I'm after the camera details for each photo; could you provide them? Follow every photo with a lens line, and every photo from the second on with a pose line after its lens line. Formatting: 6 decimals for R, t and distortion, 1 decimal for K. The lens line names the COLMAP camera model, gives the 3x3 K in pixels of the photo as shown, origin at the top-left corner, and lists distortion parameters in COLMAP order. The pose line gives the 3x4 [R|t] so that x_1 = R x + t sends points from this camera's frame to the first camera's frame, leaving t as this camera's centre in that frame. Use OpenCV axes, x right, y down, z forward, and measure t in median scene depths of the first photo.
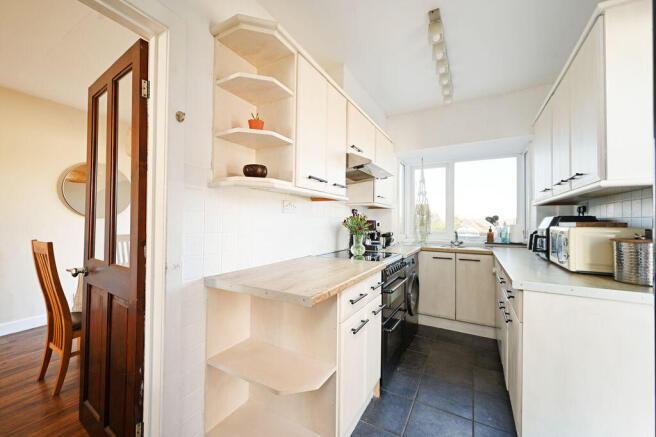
lens RADIAL K [[254.5, 0, 328.0], [0, 254.5, 218.5], [0, 0, 1]] dist [-0.000916, 0.000007]
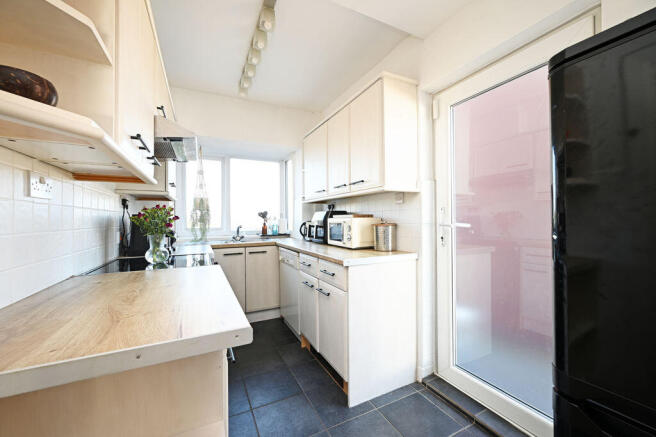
lens RADIAL K [[254.5, 0, 328.0], [0, 254.5, 218.5], [0, 0, 1]] dist [-0.000916, 0.000007]
pose [[0.560418, -0.013823, 0.828095, -0.192126], [0.006417, 0.999903, 0.012348, 0.012433], [-0.828185, -0.001606, 0.560452, 0.195275]]
